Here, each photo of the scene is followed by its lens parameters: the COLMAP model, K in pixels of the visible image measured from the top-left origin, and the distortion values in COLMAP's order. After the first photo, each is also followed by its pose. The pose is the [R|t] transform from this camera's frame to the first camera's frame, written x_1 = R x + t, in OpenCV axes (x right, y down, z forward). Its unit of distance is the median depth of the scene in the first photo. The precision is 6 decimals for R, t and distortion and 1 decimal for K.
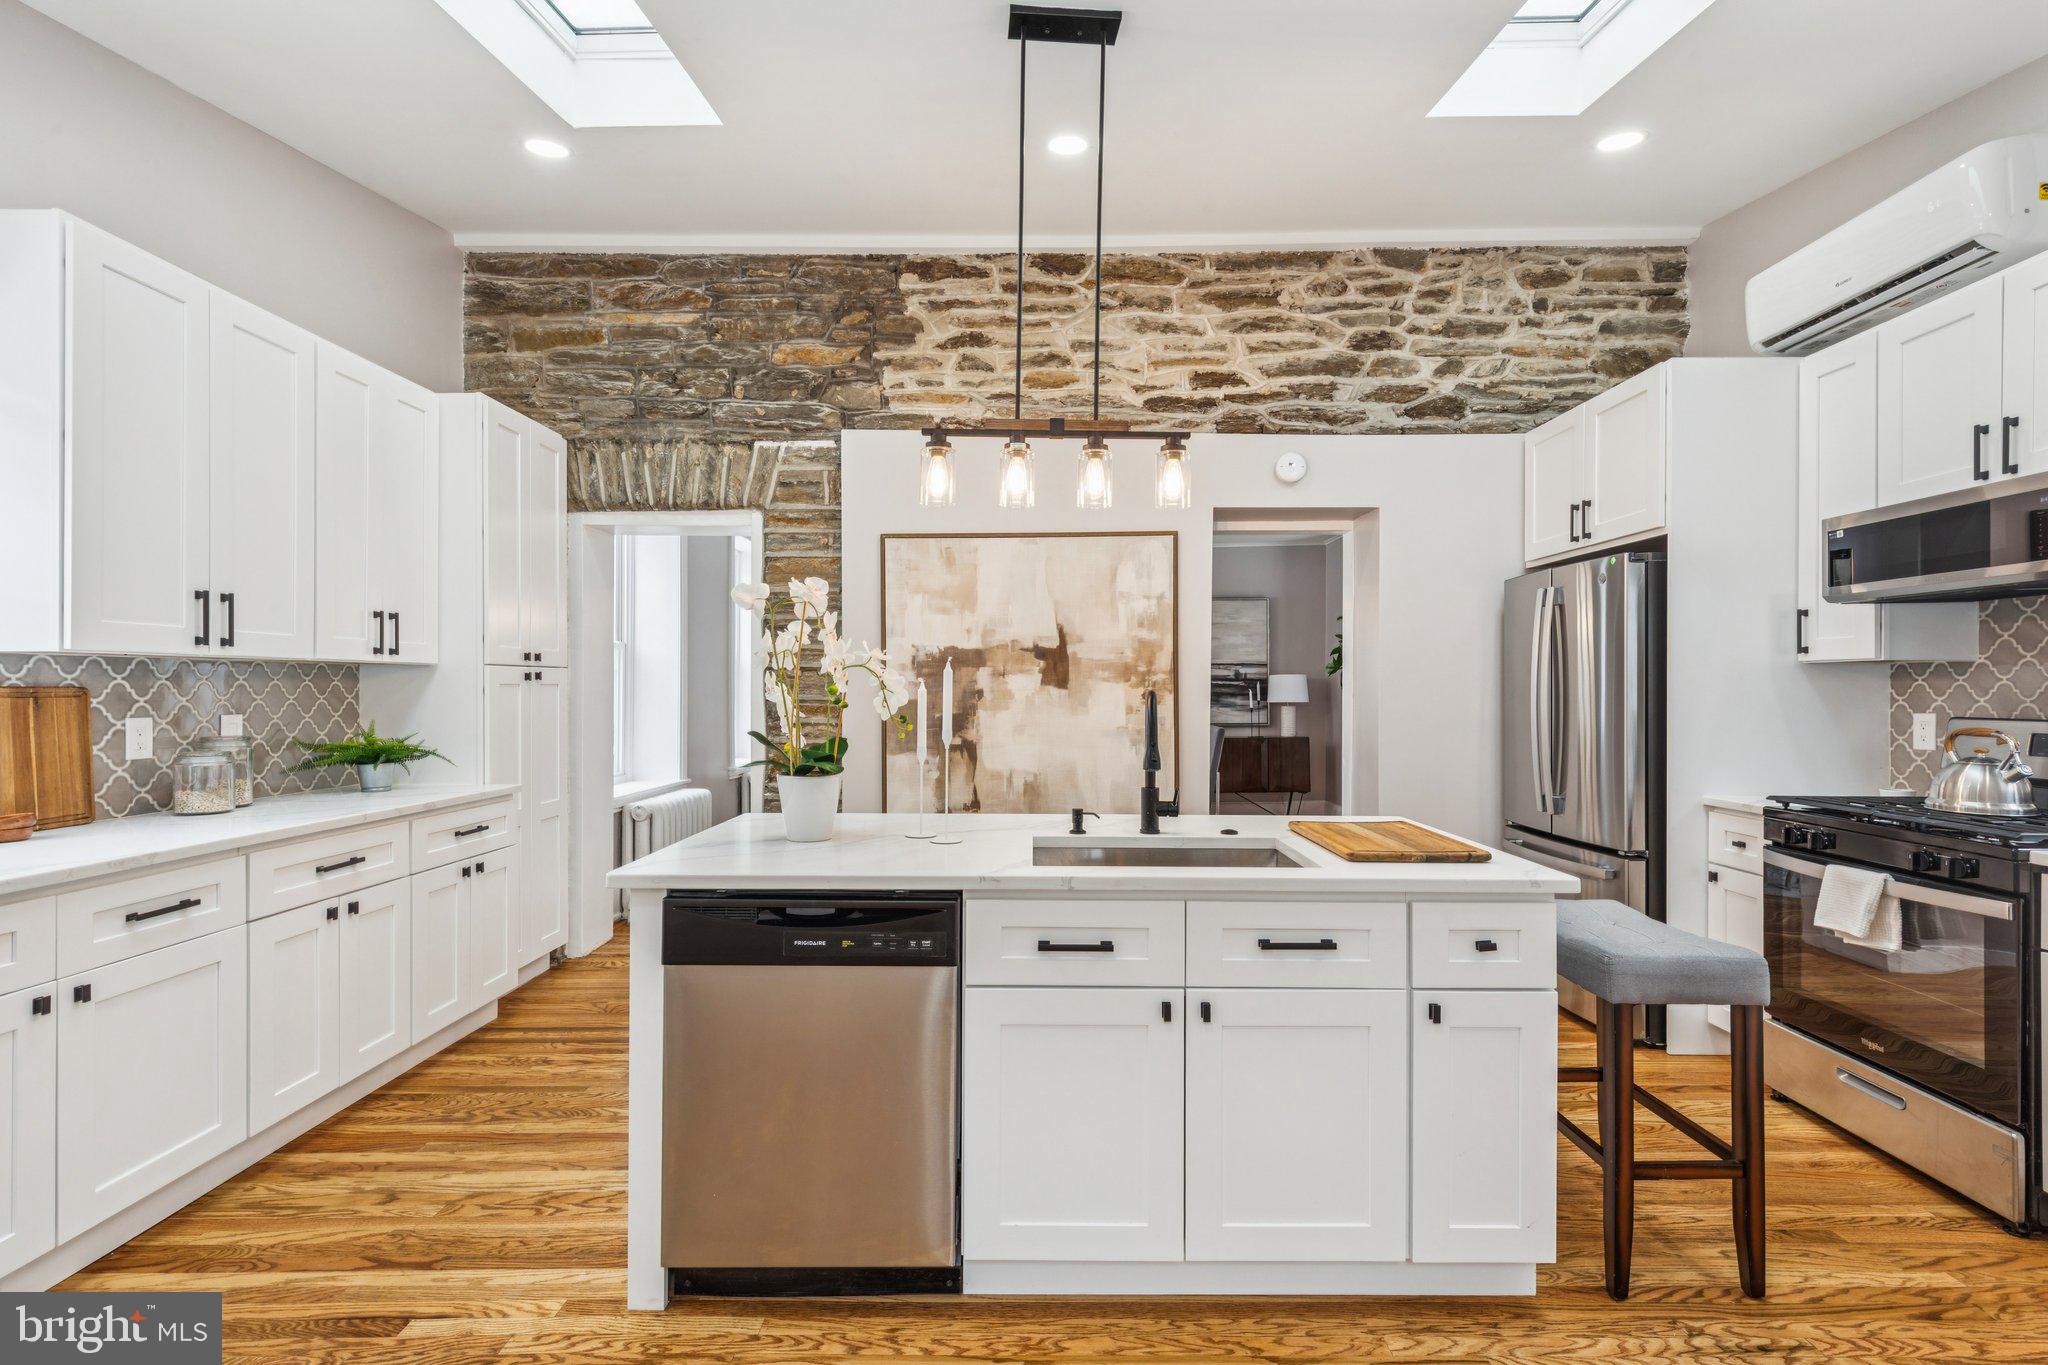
lens RADIAL K [[920.5, 0, 1025.8], [0, 920.5, 687.7], [0, 0, 1]] dist [0.008122, -0.000996]
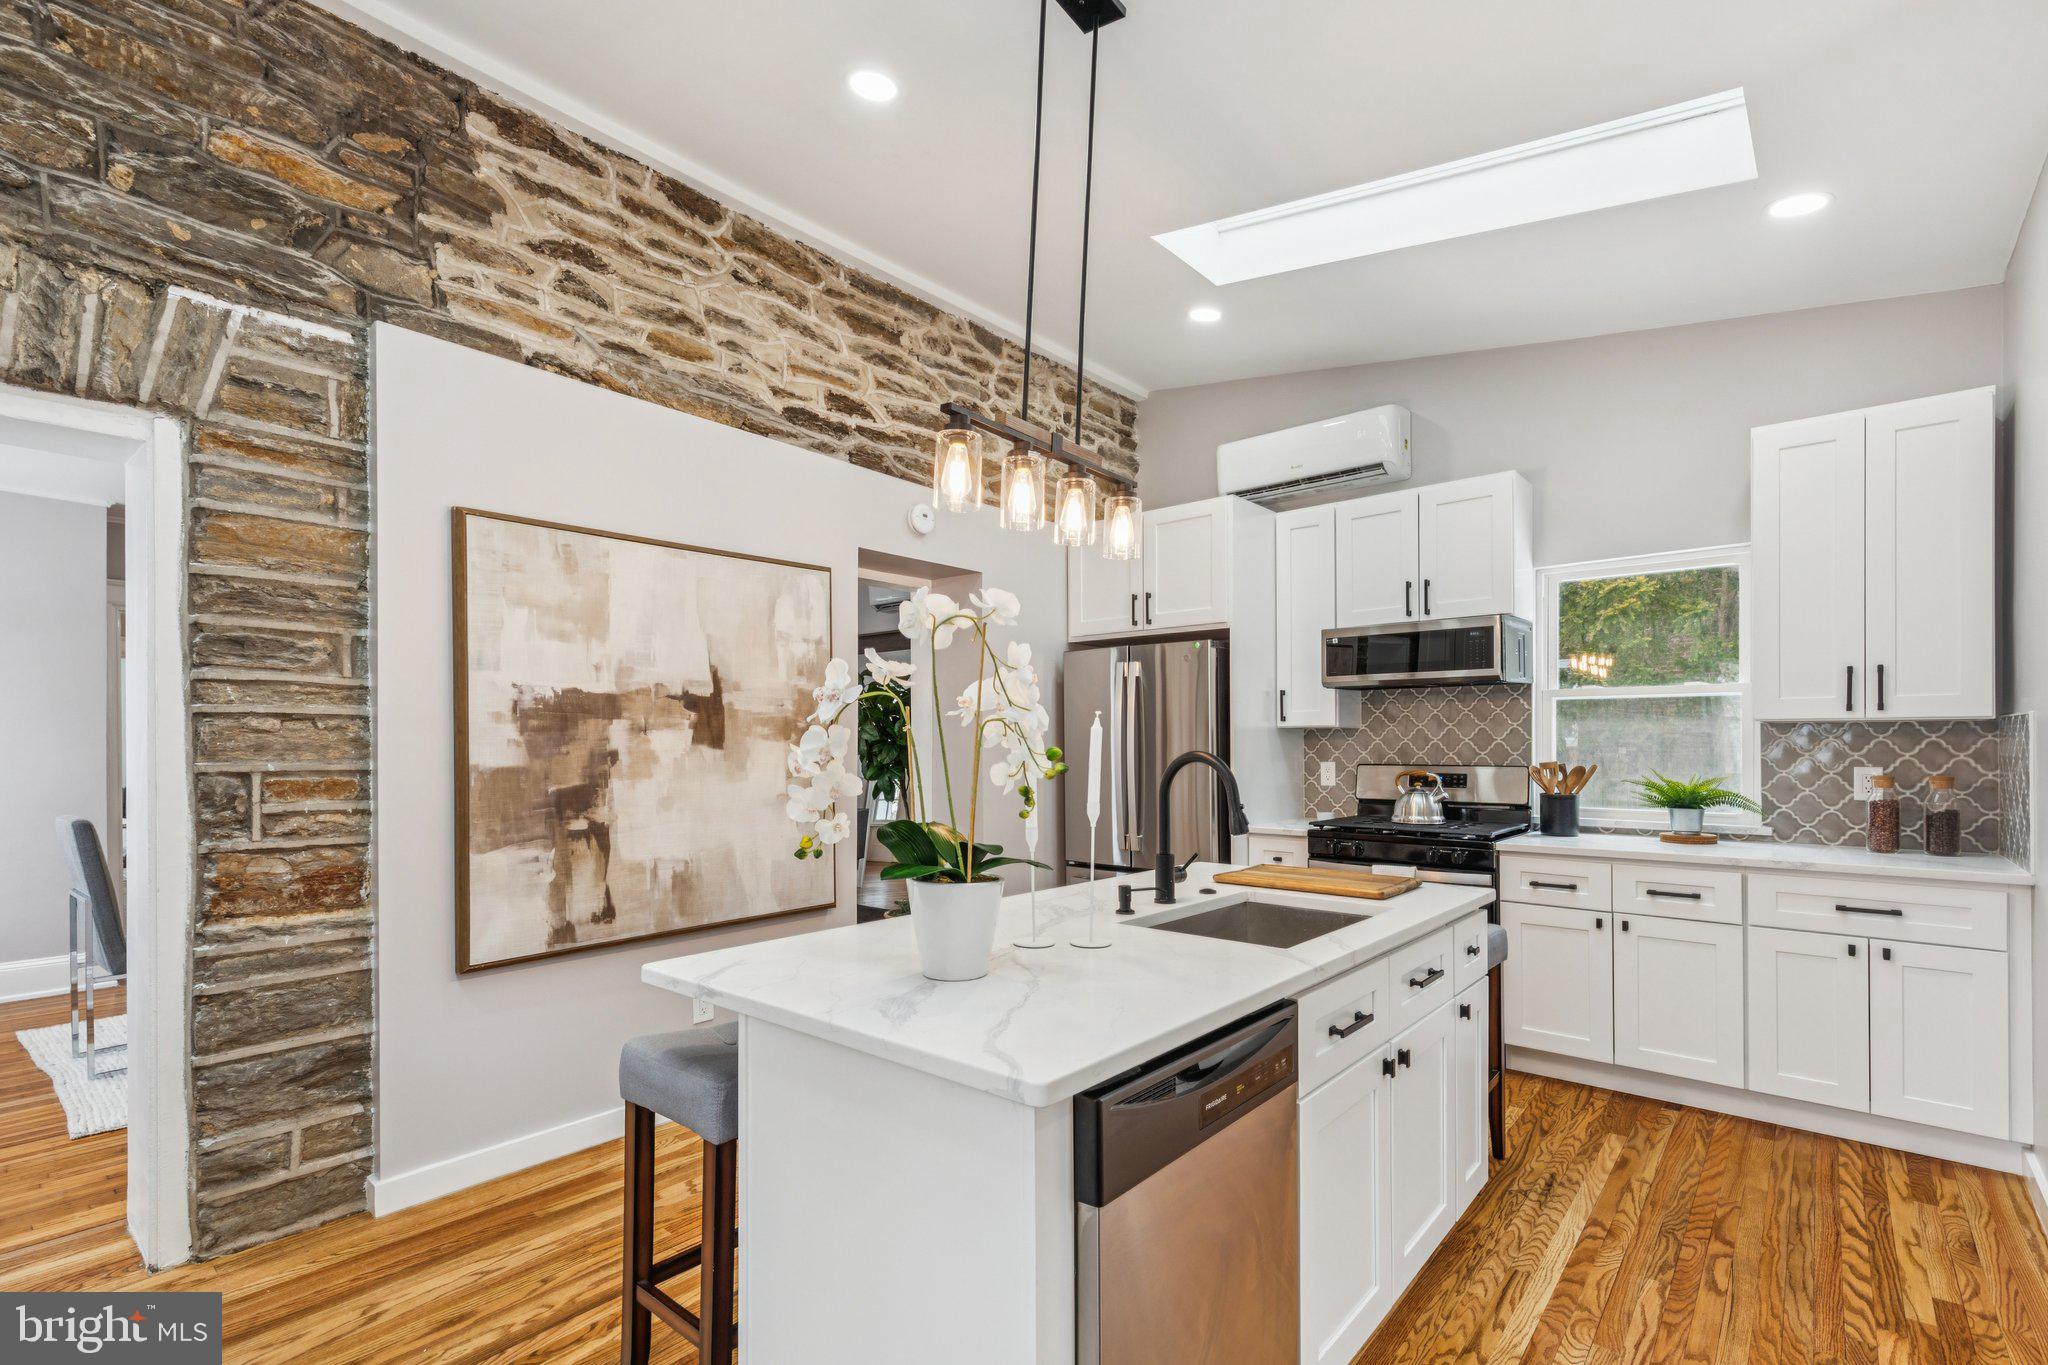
lens RADIAL K [[941.2, 0, 1023.6], [0, 941.2, 739.7], [0, 0, 1]] dist [0.005931, -0.000764]
pose [[0.646975, 0.001199, 0.762510, -0.391451], [0.001904, 0.999993, -0.003188, -0.003391], [-0.762508, 0.003514, 0.646969, 0.275962]]
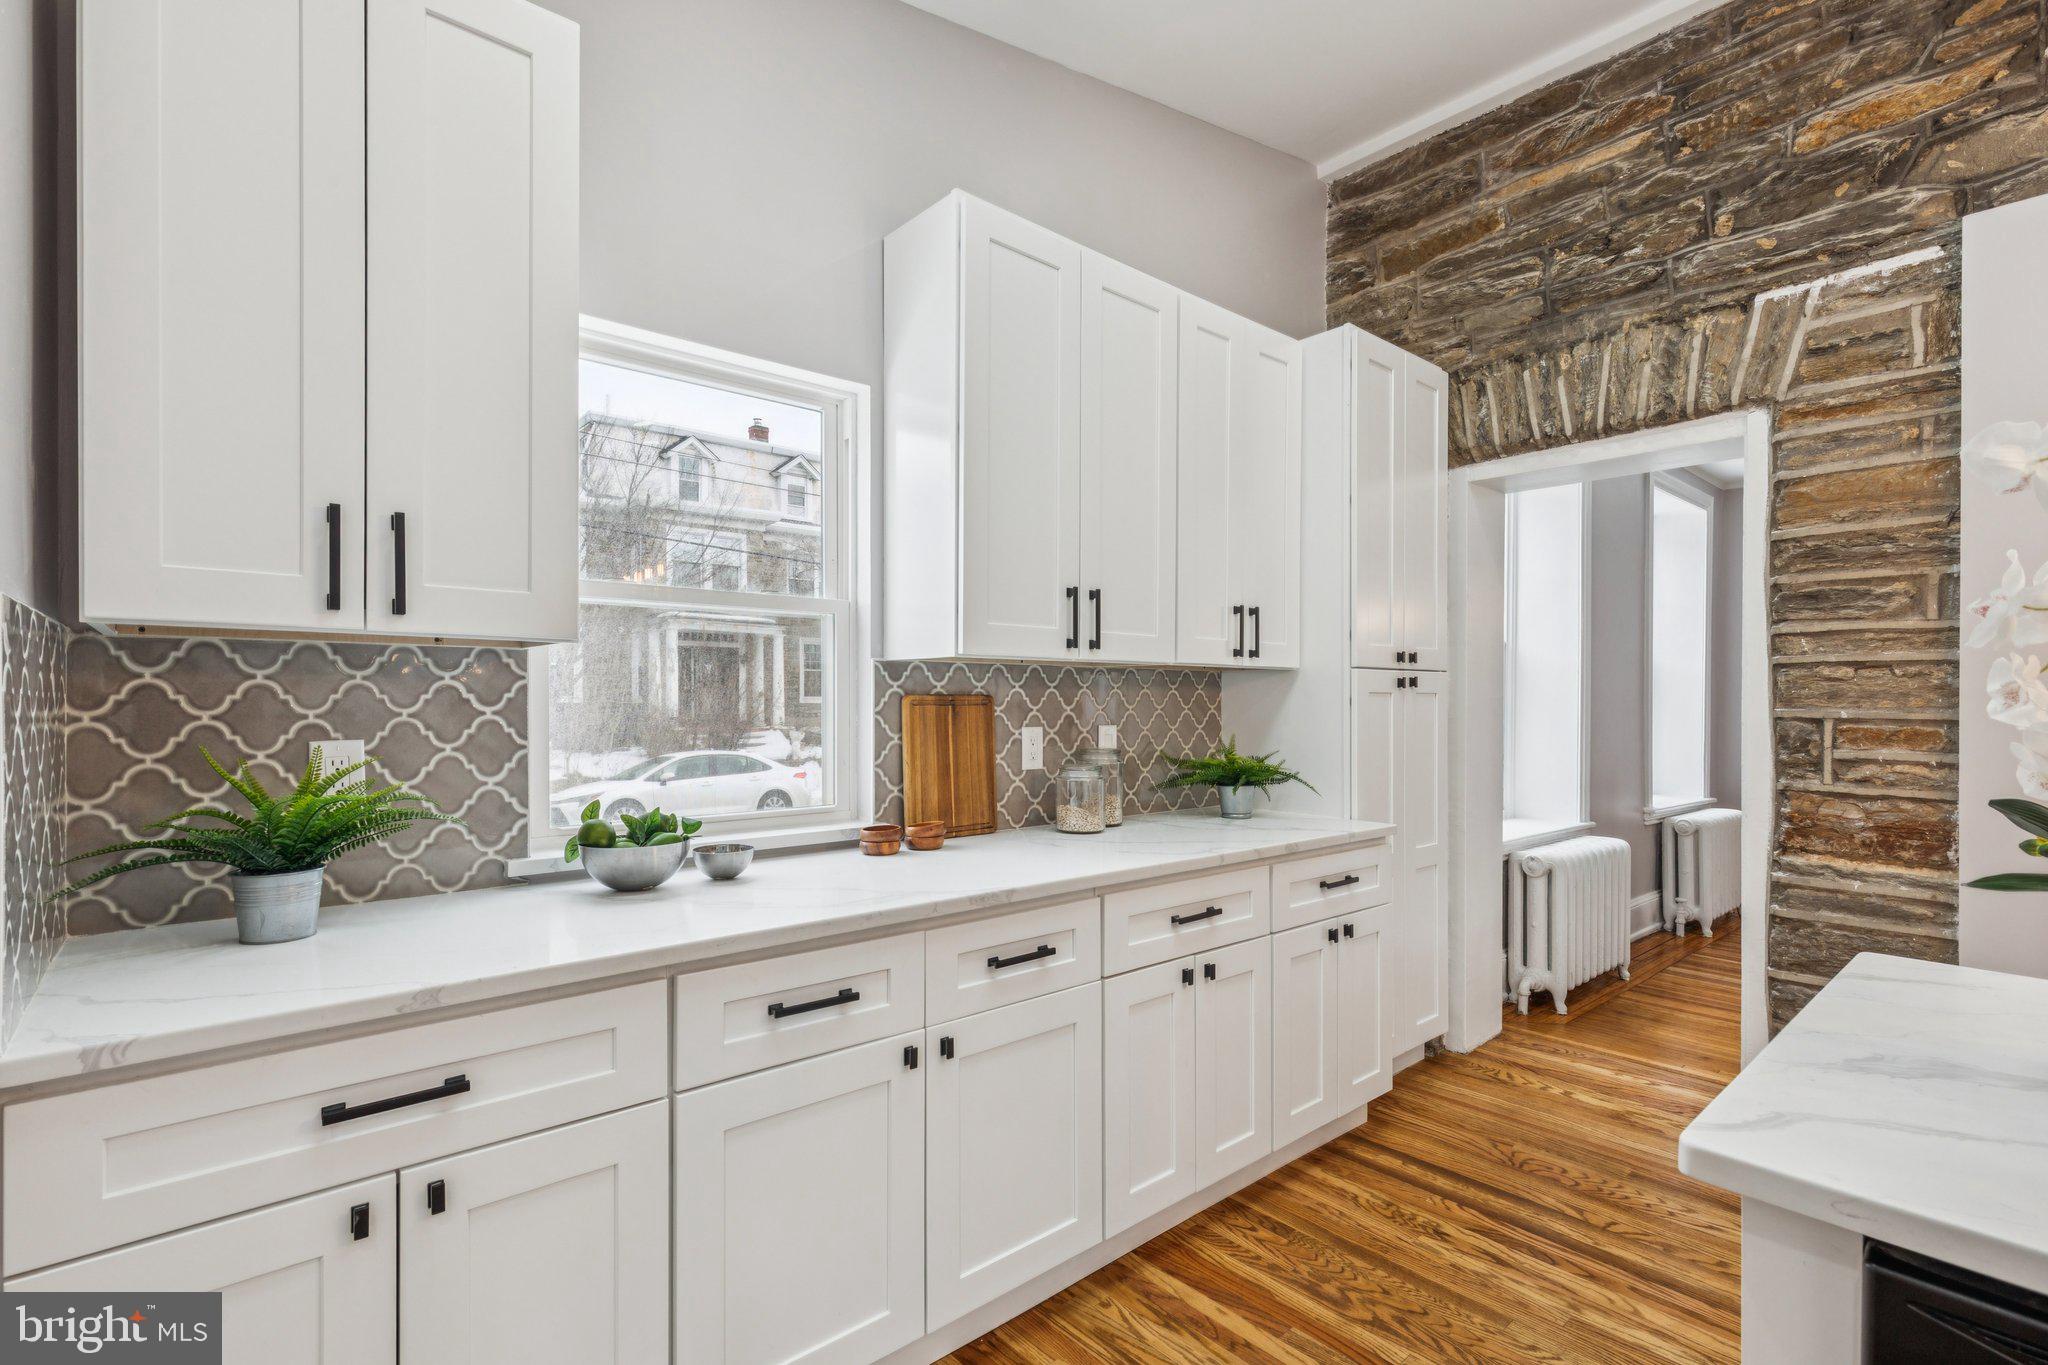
lens RADIAL K [[935.2, 0, 1022.3], [0, 935.2, 702.3], [0, 0, 1]] dist [0.011559, -0.001344]
pose [[0.662622, 0.002801, -0.748949, -0.147387], [-0.001796, 0.999996, 0.002151, 0.002870], [0.748952, -0.000080, 0.662625, 0.220113]]
